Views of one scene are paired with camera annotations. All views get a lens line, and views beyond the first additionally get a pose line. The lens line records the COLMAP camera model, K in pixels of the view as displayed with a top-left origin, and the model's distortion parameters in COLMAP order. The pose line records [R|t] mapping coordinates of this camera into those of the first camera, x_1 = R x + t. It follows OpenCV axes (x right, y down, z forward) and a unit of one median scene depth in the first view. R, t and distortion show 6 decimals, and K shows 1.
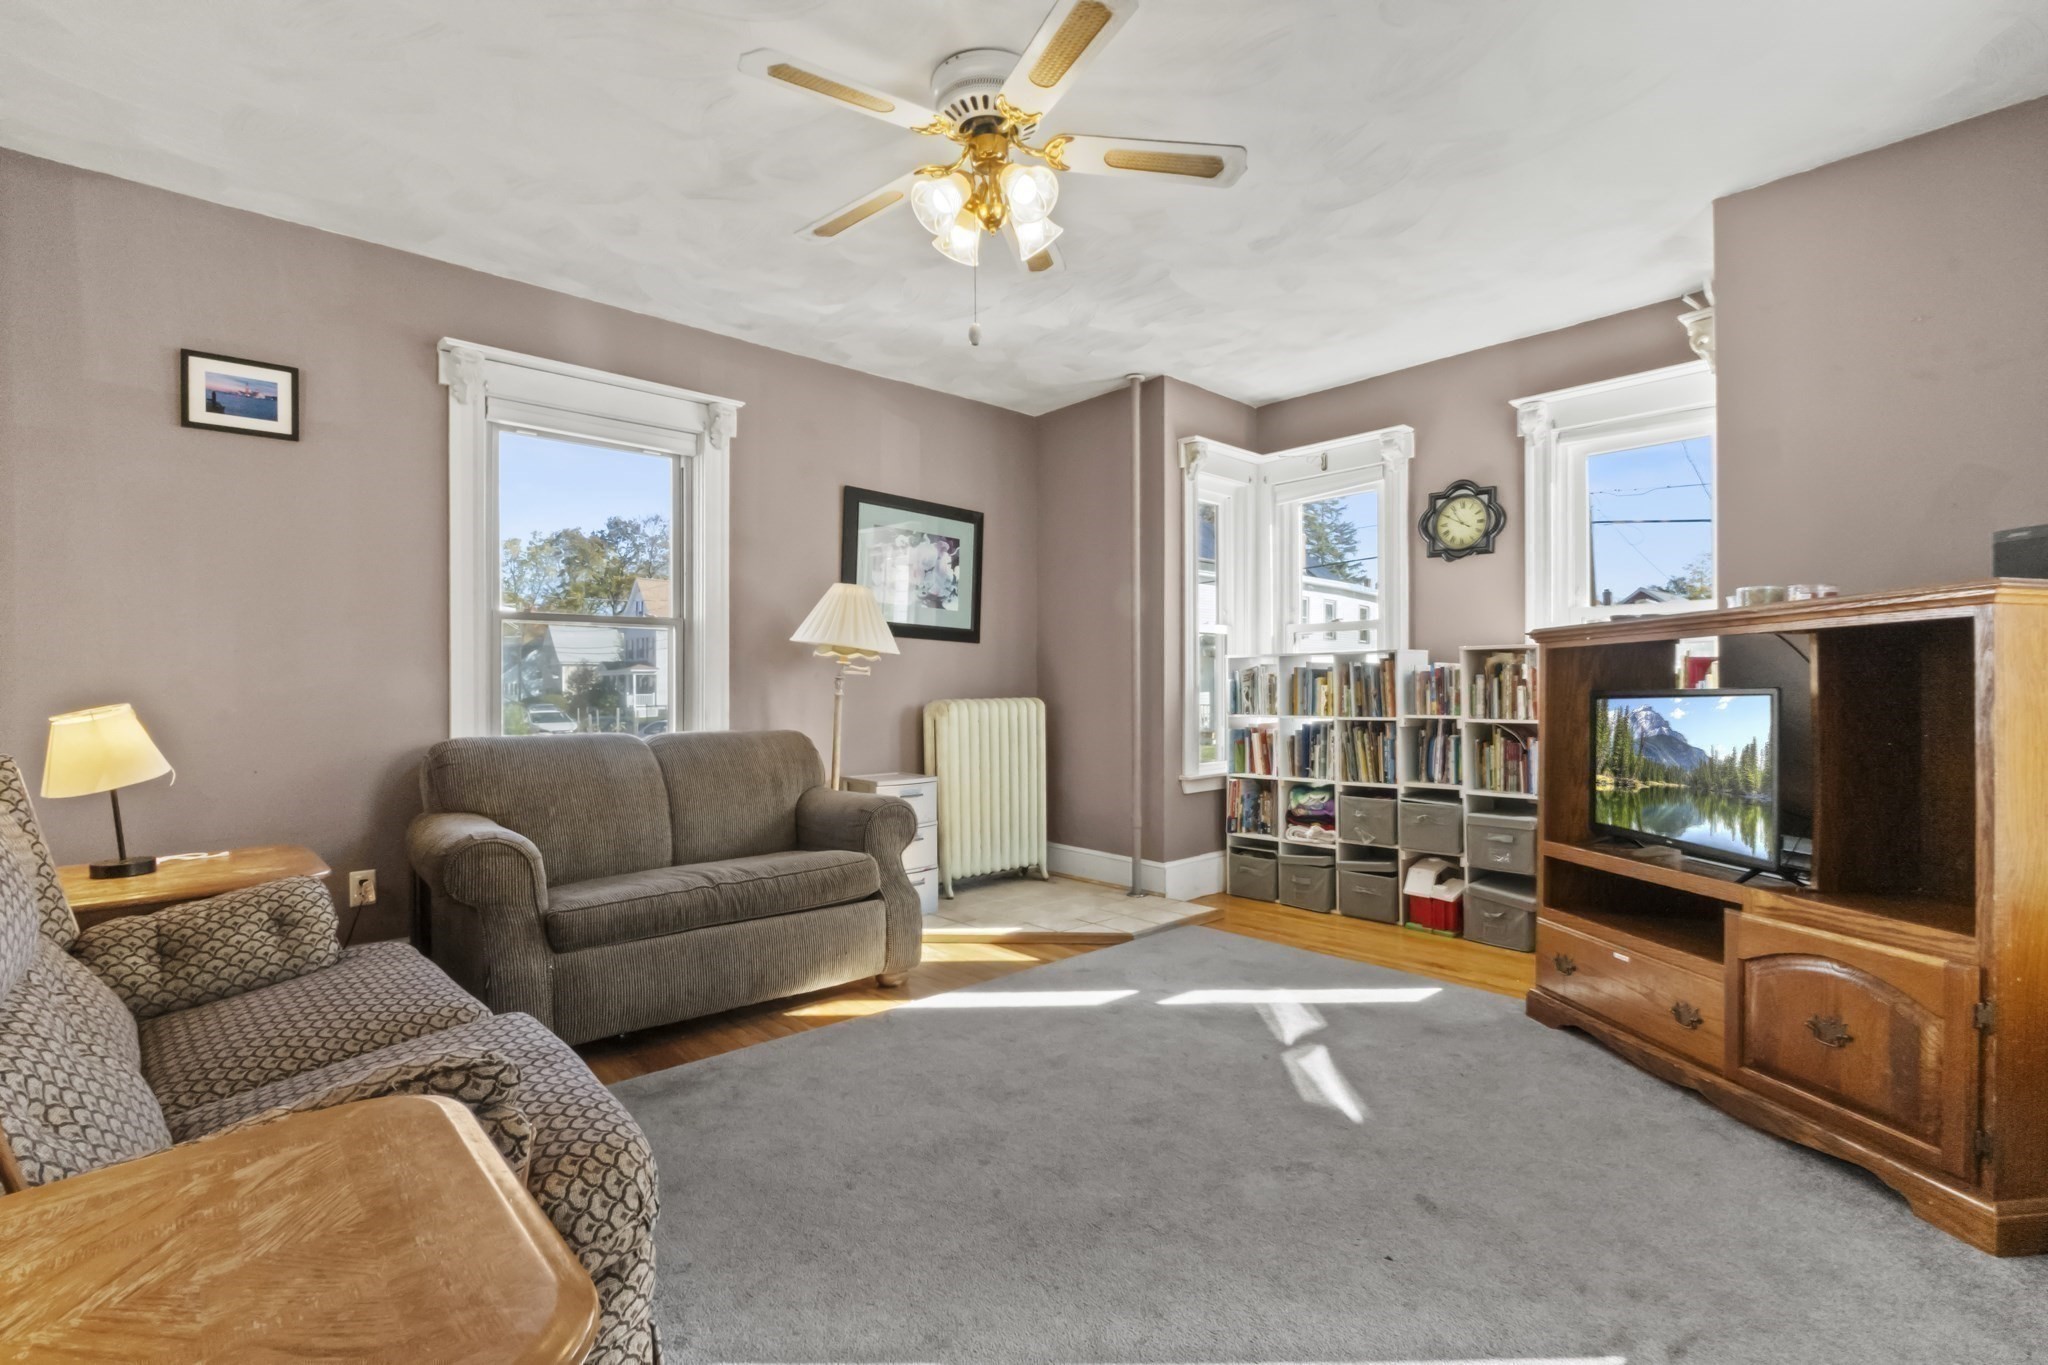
lens RADIAL K [[883.1, 0, 1024.9], [0, 883.1, 695.6], [0, 0, 1]] dist [-0.000372, 0.001160]
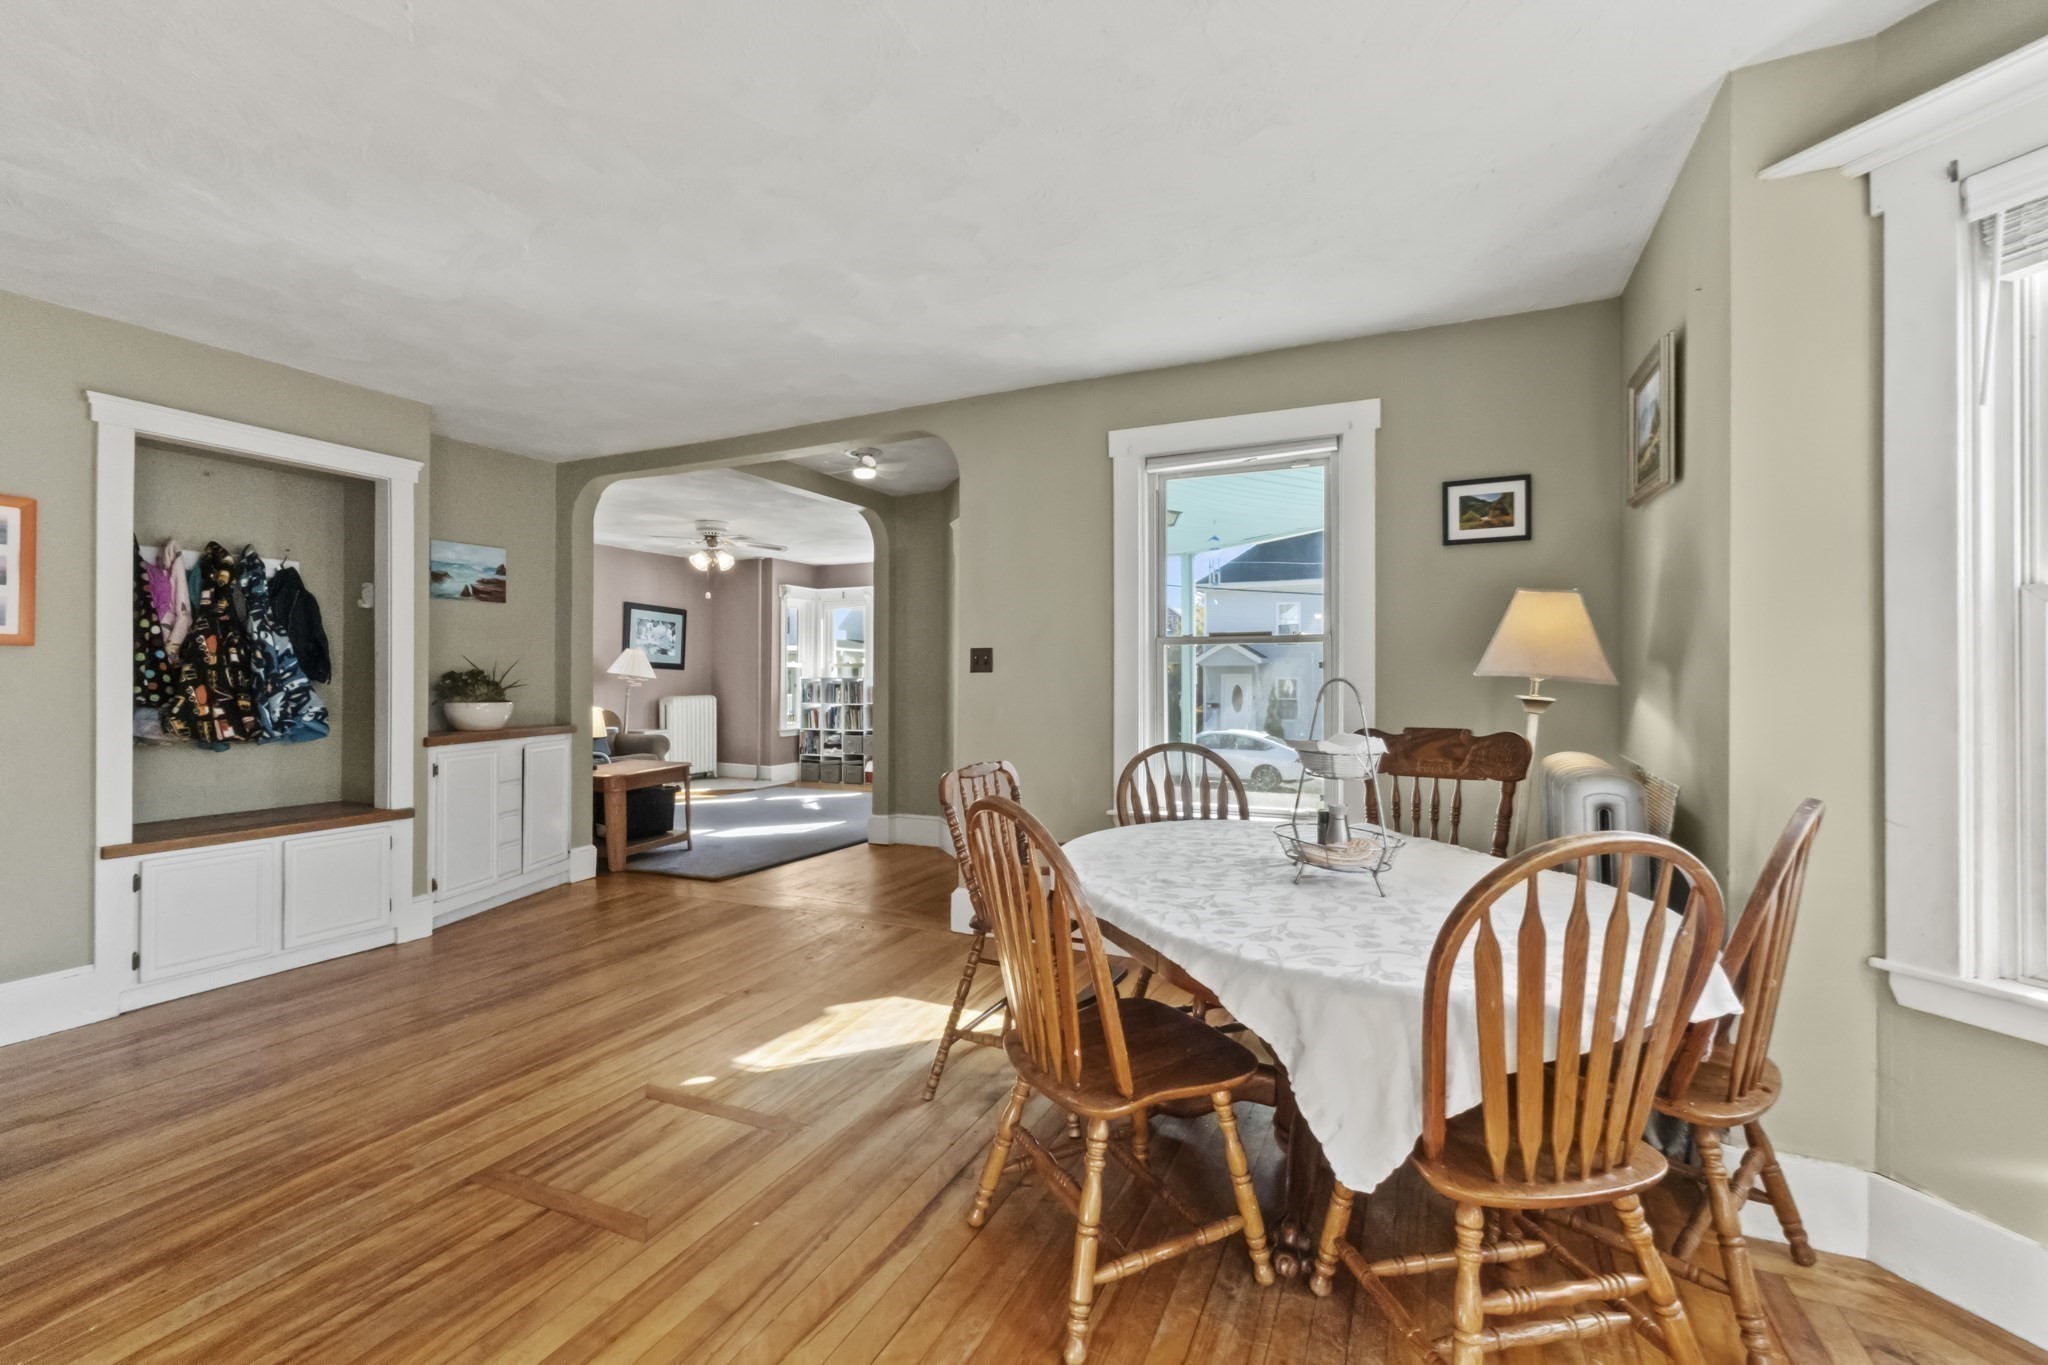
lens RADIAL K [[883.1, 0, 1029.4], [0, 883.1, 683.5], [0, 0, 1]] dist [-0.000372, 0.001160]
pose [[0.918499, 0.005882, 0.395380, -0.137075], [-0.004987, 0.999982, -0.003292, -0.025122], [-0.395393, 0.001052, 0.918512, -1.394032]]
